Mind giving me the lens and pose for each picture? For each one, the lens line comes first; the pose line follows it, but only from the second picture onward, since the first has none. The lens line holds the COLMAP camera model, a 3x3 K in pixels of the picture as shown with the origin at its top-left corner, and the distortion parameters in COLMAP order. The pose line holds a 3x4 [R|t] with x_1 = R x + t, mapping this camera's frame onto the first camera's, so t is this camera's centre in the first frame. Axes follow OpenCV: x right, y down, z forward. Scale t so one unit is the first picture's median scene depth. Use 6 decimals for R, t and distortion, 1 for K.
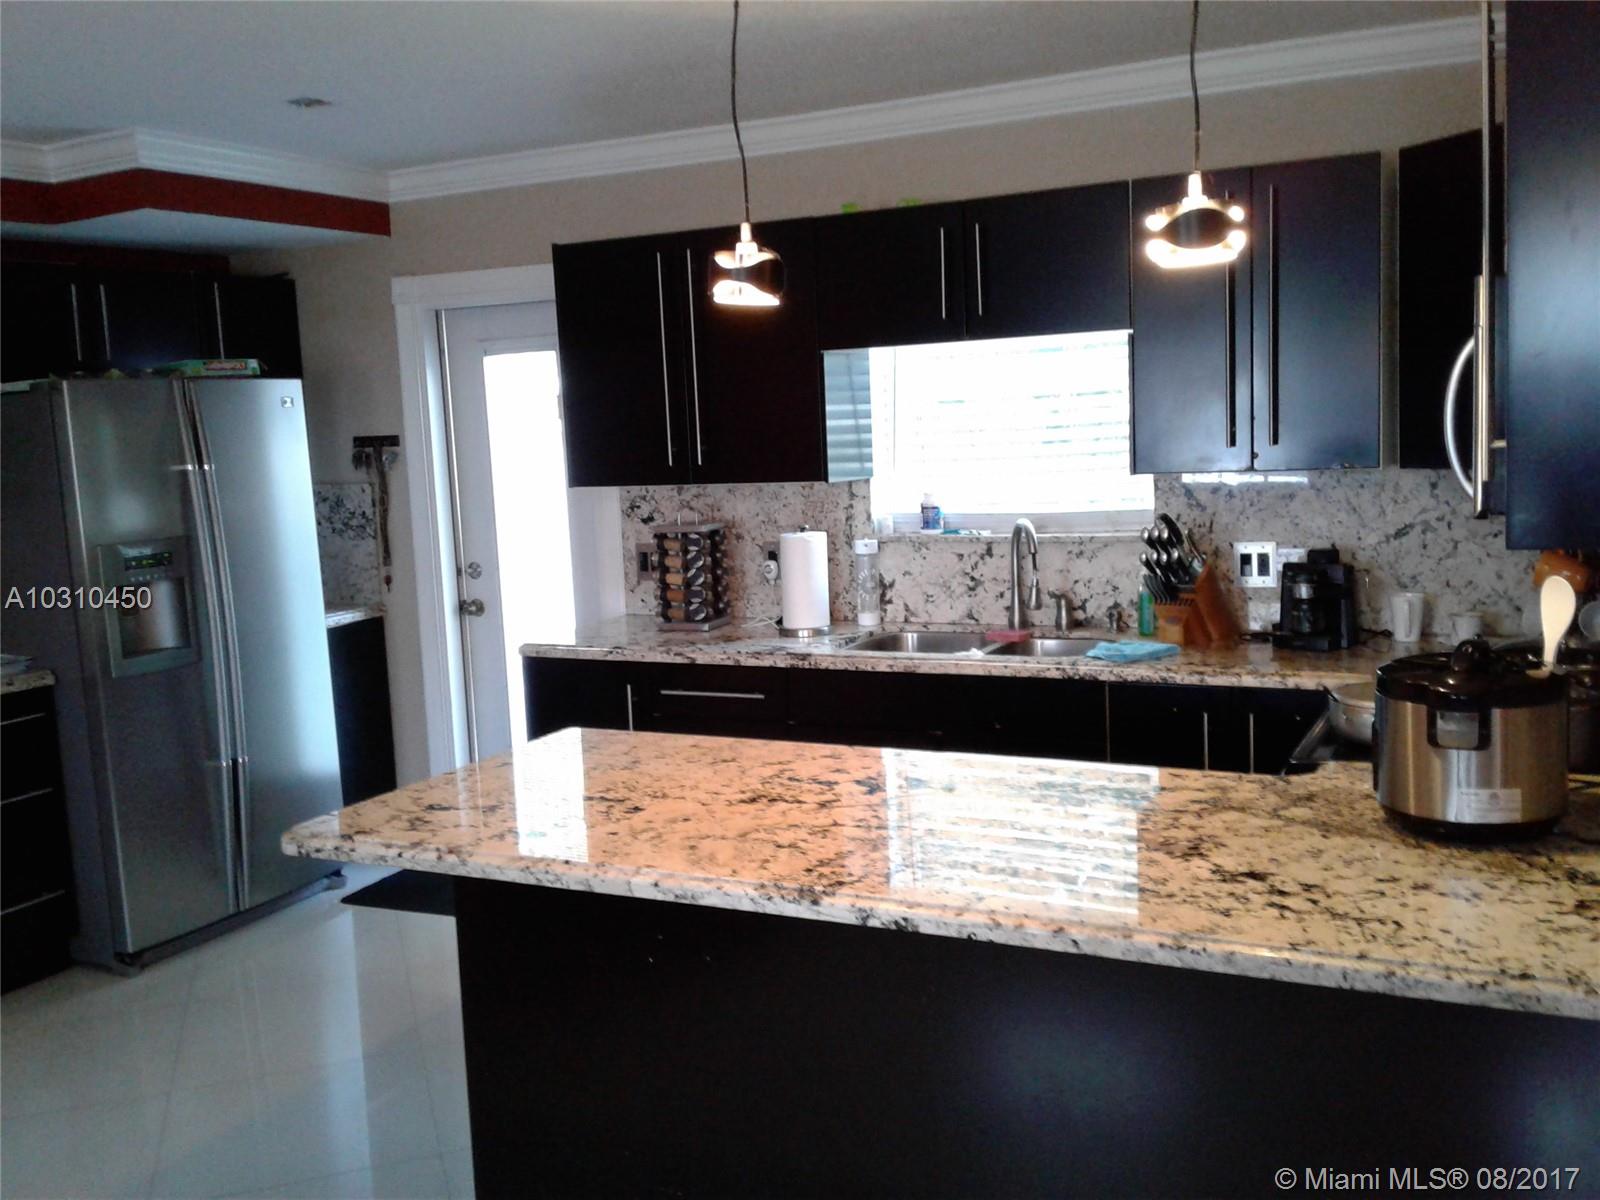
lens RADIAL K [[1490.5, 0, 813.1], [0, 1490.5, 570.5], [0, 0, 1]] dist [0.117843, -0.242372]
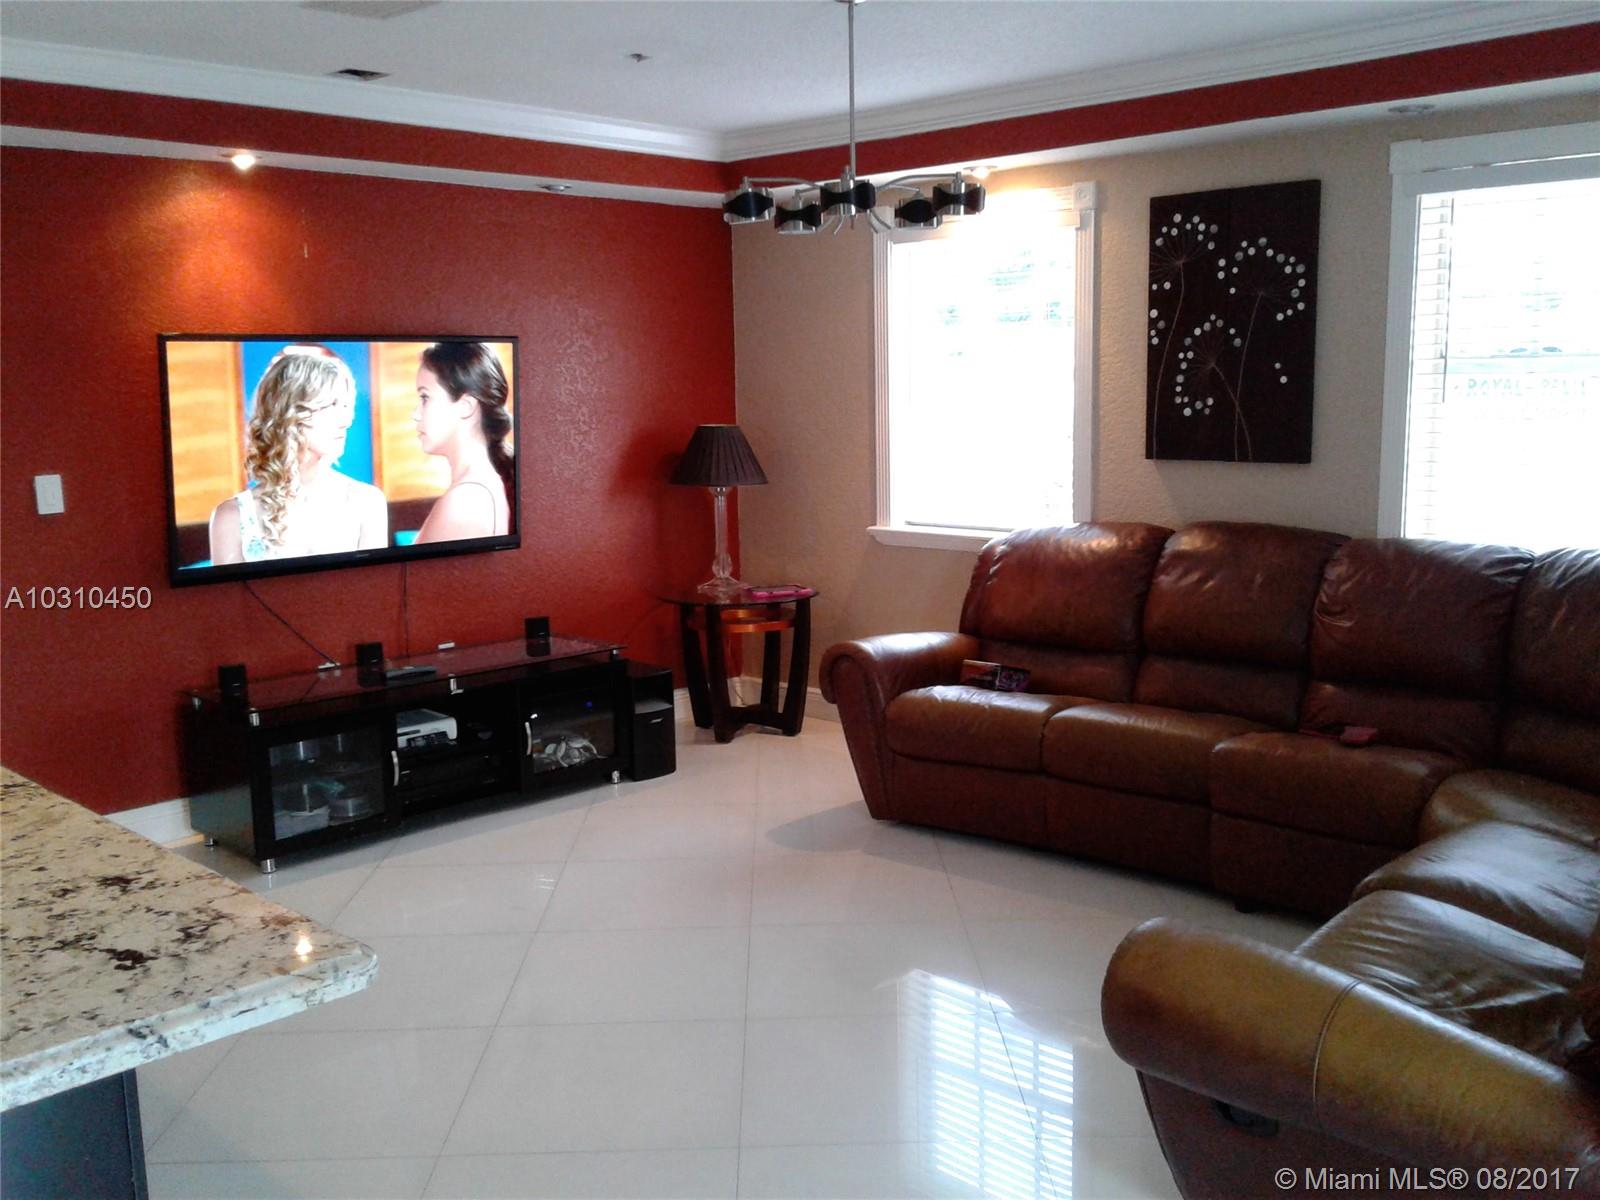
lens RADIAL K [[1476.4, 0, 814.6], [0, 1476.4, 598.1], [0, 0, 1]] dist [0.107738, -0.225124]
pose [[-0.951225, 0.019161, 0.307903, -0.449107], [0.095922, 0.966967, 0.236163, -0.064106], [-0.293207, 0.254179, -0.921641, 0.919959]]
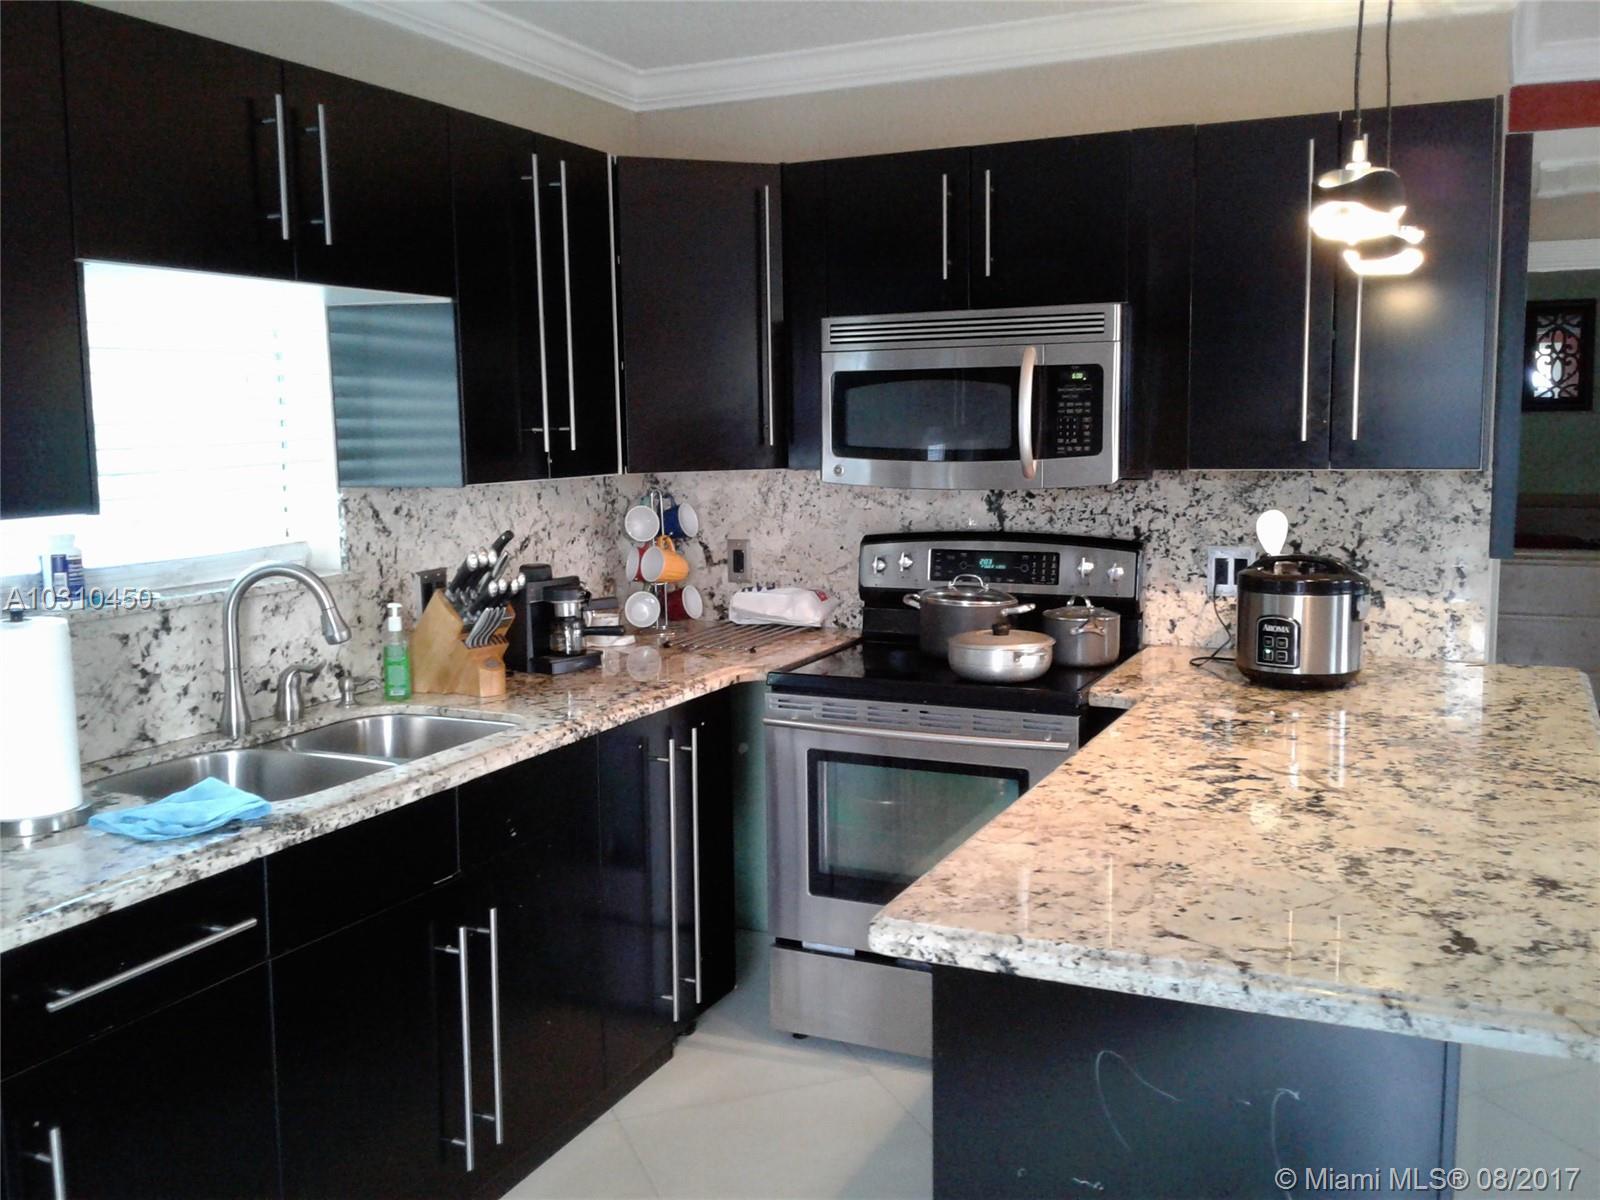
lens RADIAL K [[1476.4, 0, 814.6], [0, 1476.4, 598.1], [0, 0, 1]] dist [0.107738, -0.225124]
pose [[-0.031591, -0.075948, 0.996611, -0.543073], [0.121045, 0.989479, 0.079241, -0.042923], [-0.992144, 0.123138, -0.022066, 0.806732]]
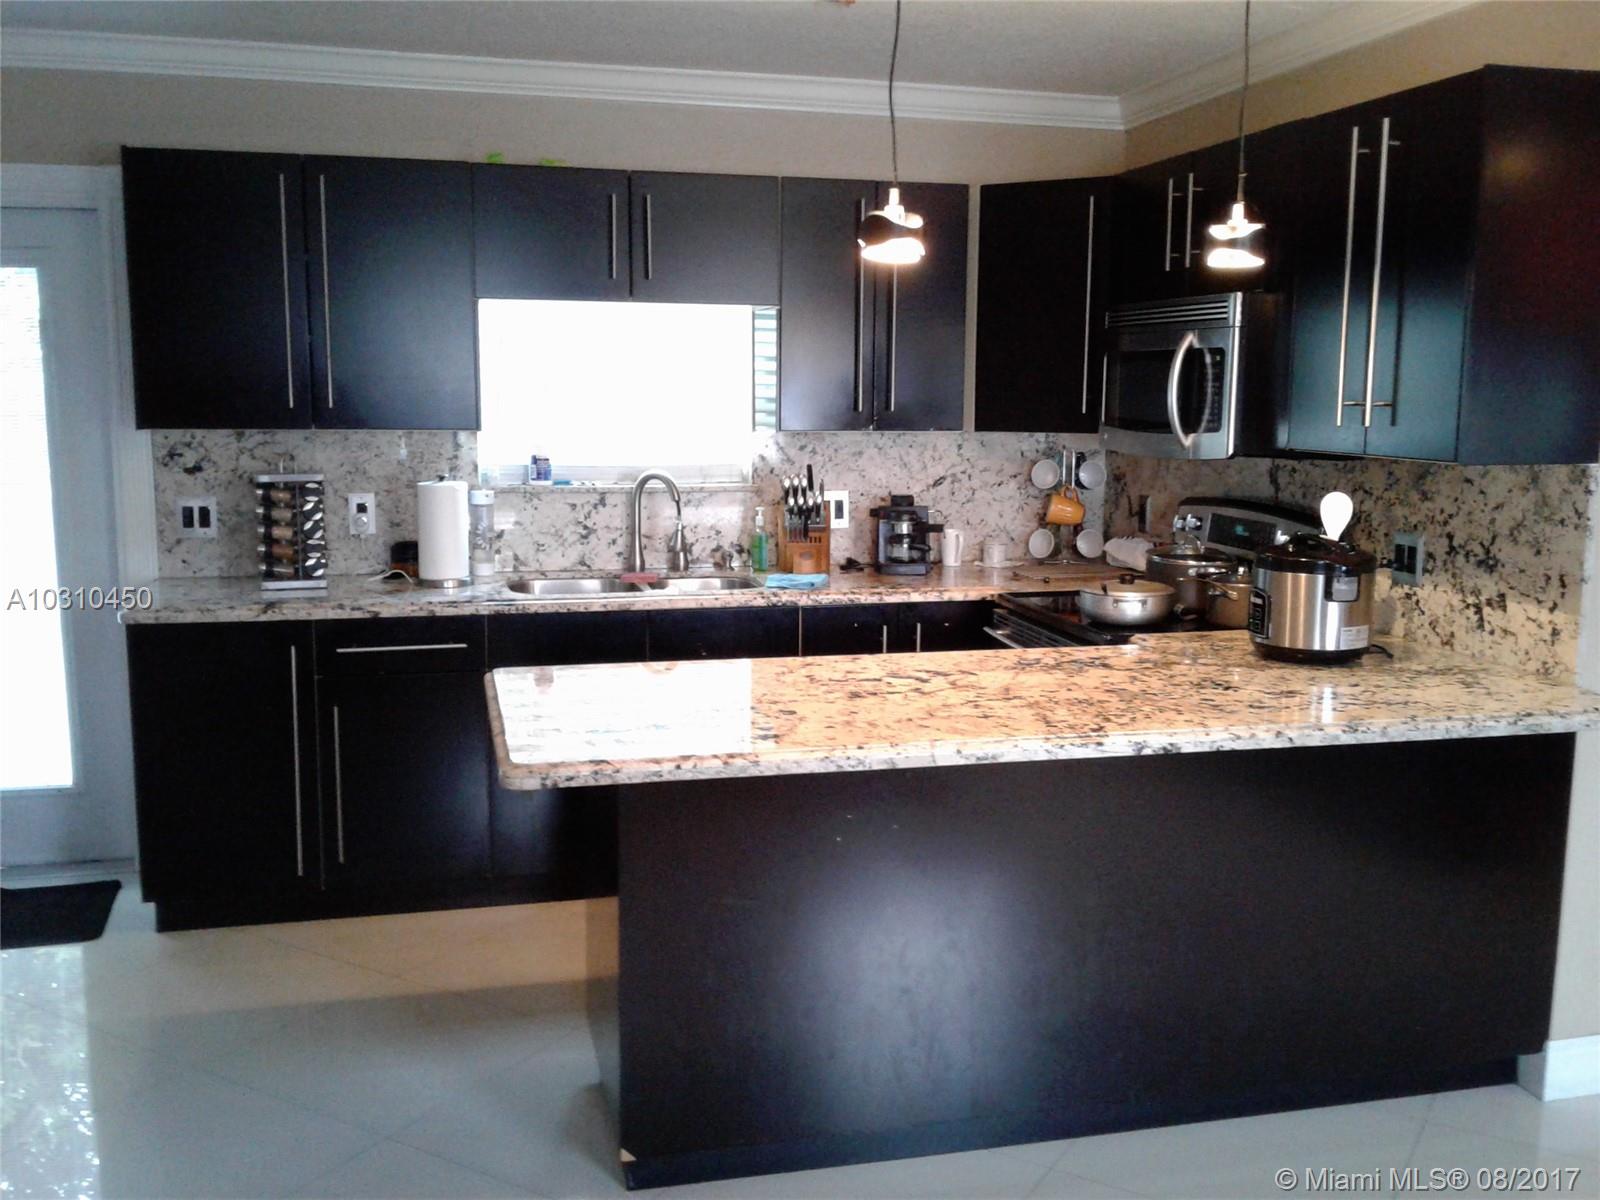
lens RADIAL K [[1476.4, 0, 814.6], [0, 1476.4, 598.1], [0, 0, 1]] dist [0.107738, -0.225124]
pose [[0.756858, -0.043532, 0.652128, -0.497409], [0.026113, 0.998997, 0.036380, 0.023627], [-0.653058, -0.010505, 0.757235, 0.106275]]
